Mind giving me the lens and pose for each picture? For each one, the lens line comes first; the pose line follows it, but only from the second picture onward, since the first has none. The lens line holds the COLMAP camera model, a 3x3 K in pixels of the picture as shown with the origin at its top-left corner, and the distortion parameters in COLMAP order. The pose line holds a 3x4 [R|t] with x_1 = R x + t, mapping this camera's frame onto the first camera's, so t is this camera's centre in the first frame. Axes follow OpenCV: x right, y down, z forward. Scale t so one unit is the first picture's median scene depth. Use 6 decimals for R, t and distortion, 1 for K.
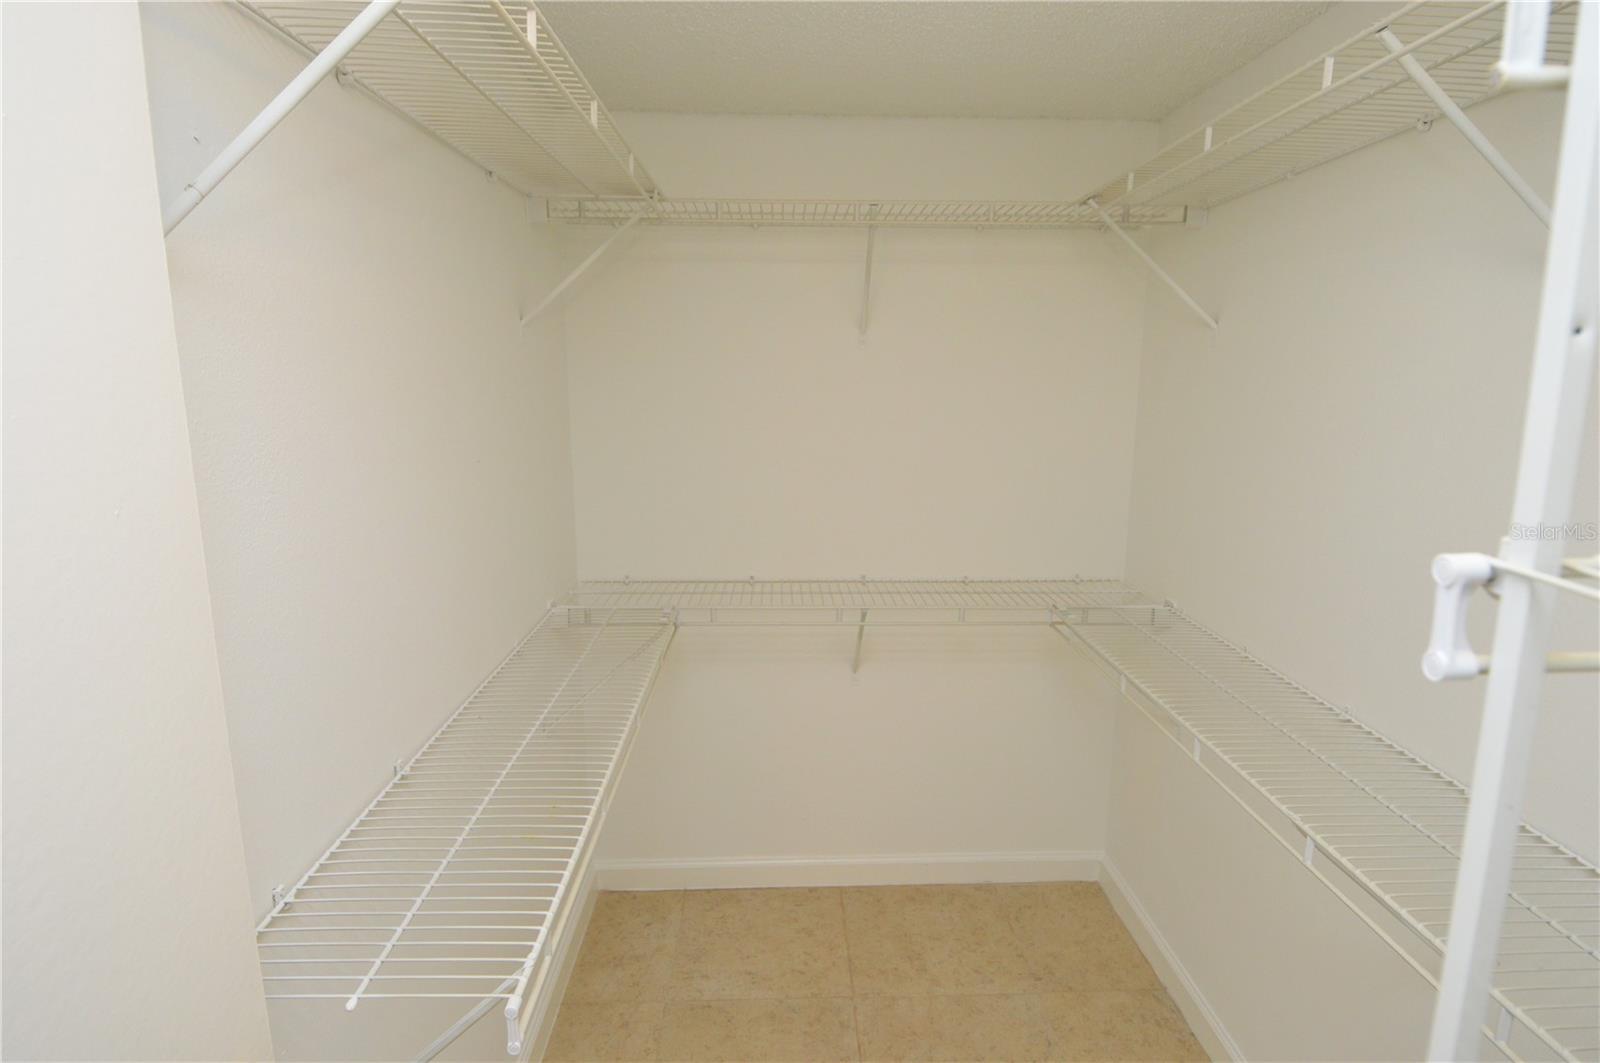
lens RADIAL K [[865.3, 0, 805.2], [0, 865.3, 529.6], [0, 0, 1]] dist [0.018183, -0.027874]
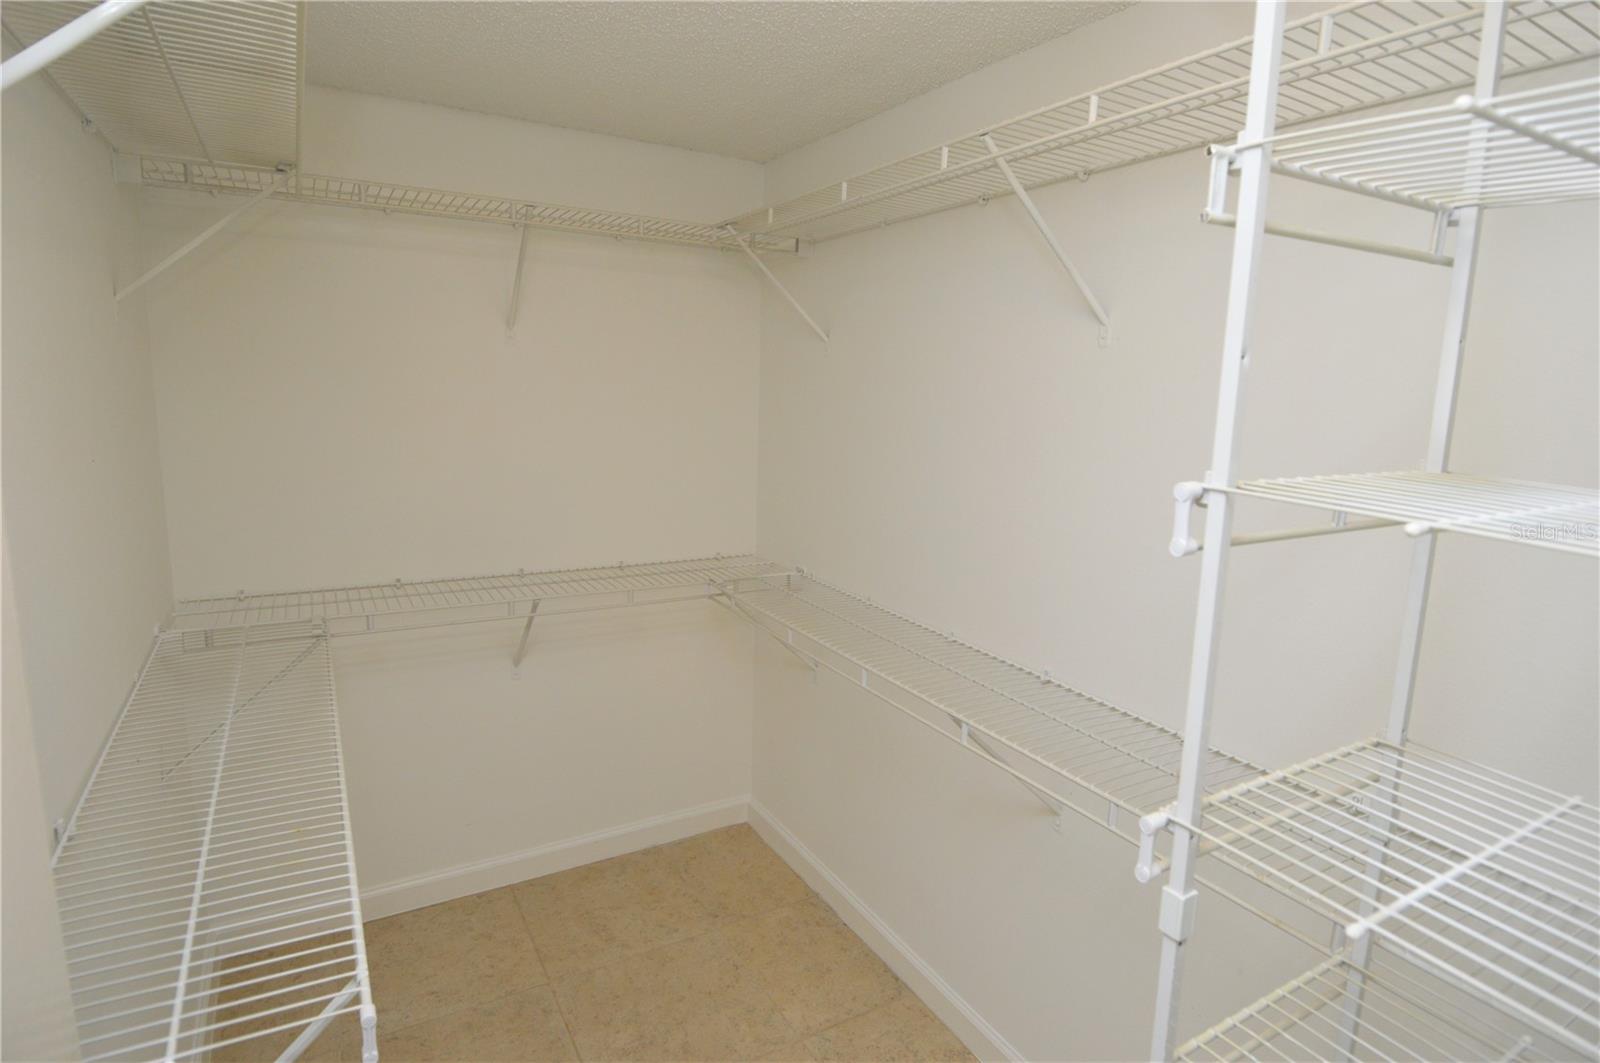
lens RADIAL K [[842.9, 0, 796.1], [0, 842.9, 507.5], [0, 0, 1]] dist [0.027706, -0.050681]
pose [[0.883162, -0.046544, 0.466754, -0.125248], [0.056210, 0.998396, -0.006799, 0.007925], [-0.465689, 0.032240, 0.884361, -0.024172]]
